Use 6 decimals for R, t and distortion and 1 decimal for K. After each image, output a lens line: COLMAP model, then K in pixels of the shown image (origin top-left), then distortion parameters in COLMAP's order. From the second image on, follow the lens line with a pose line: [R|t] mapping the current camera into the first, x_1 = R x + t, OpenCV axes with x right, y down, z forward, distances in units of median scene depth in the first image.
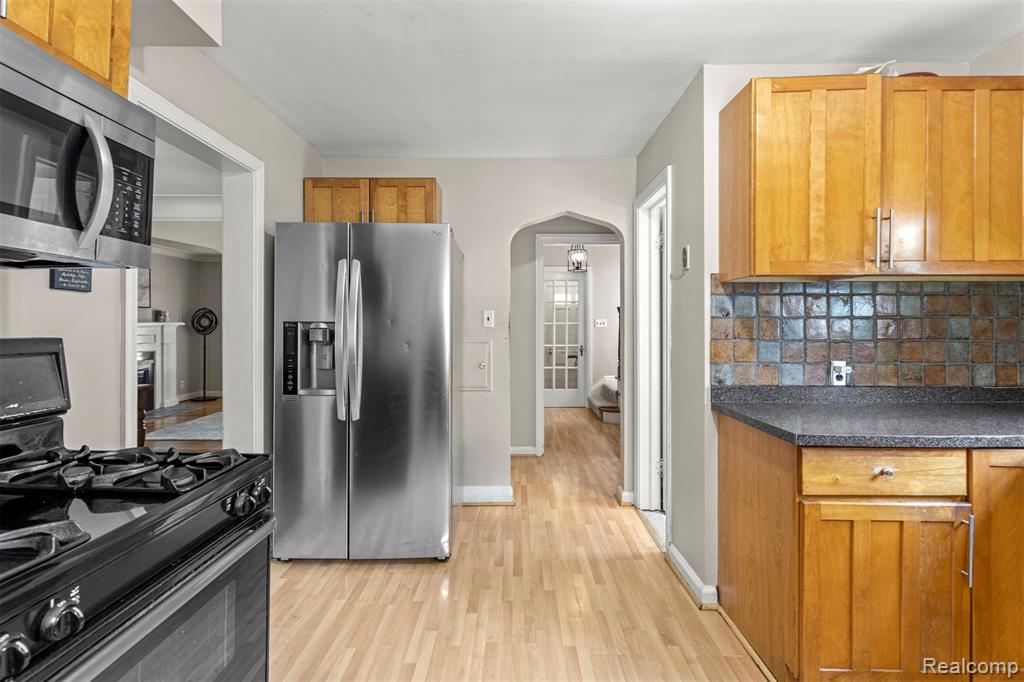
lens RADIAL K [[487.1, 0, 509.4], [0, 487.1, 324.8], [0, 0, 1]] dist [0.000365, 0.002781]
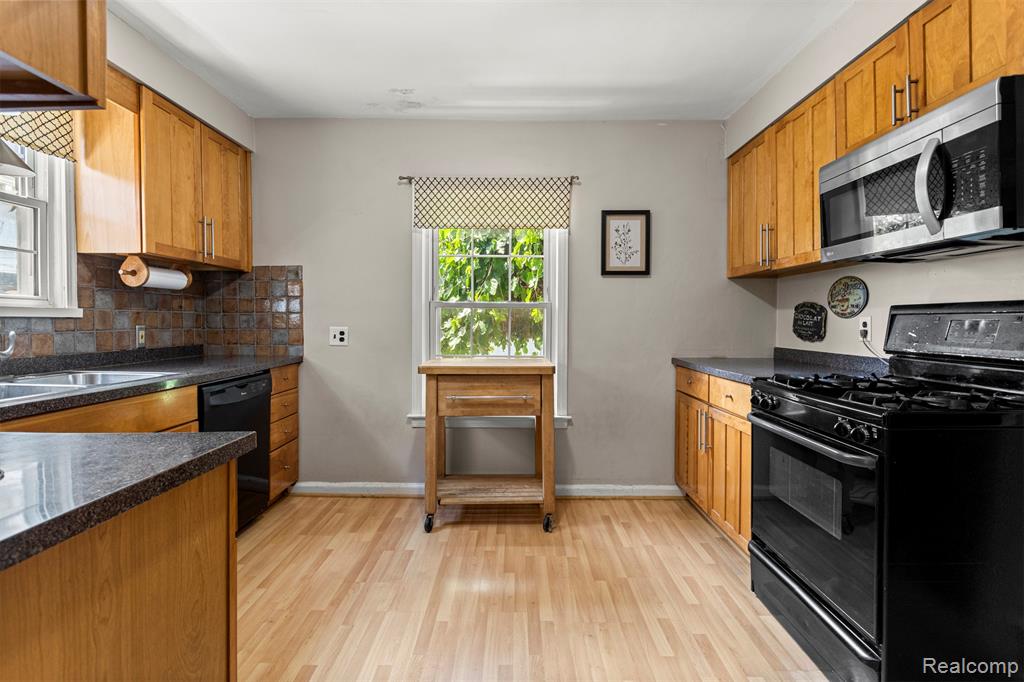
lens RADIAL K [[487.1, 0, 510.4], [0, 487.1, 331.2], [0, 0, 1]] dist [0.000365, 0.002781]
pose [[-0.999985, -0.004778, -0.002561, 0.169652], [-0.004819, 0.999853, 0.016433, 0.051826], [0.002482, 0.016445, -0.999862, 1.174625]]
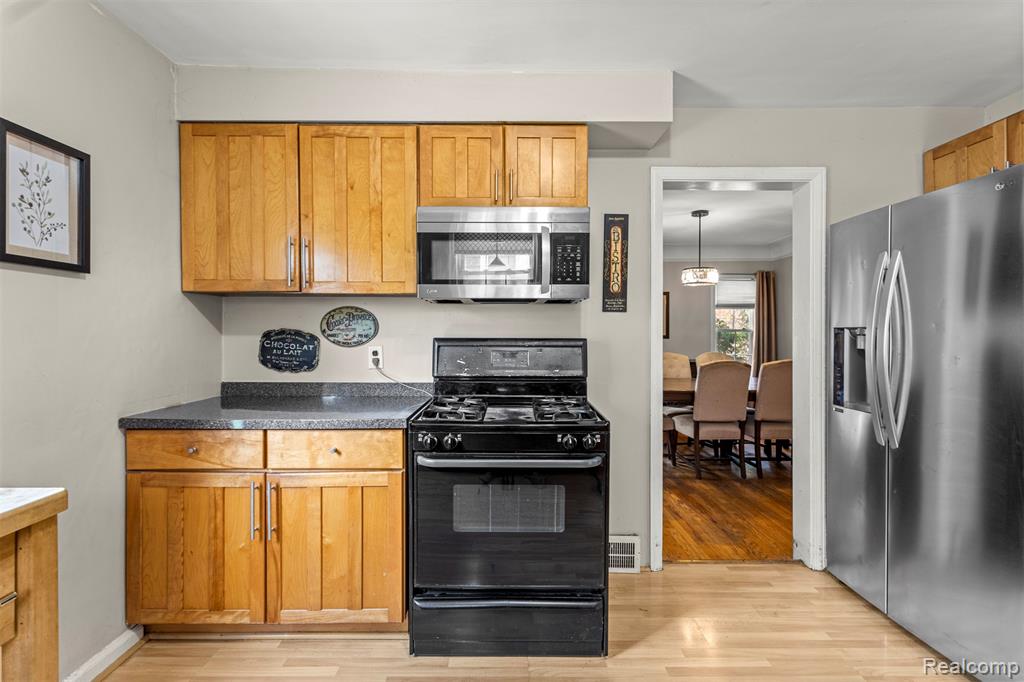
lens RADIAL K [[487.1, 0, 508.7], [0, 487.1, 336.1], [0, 0, 1]] dist [0.000365, 0.002781]
pose [[0.017281, 0.004676, -0.999840, 0.551659], [0.001279, 0.999988, 0.004699, 0.005228], [0.999850, -0.001360, 0.017275, 0.400823]]
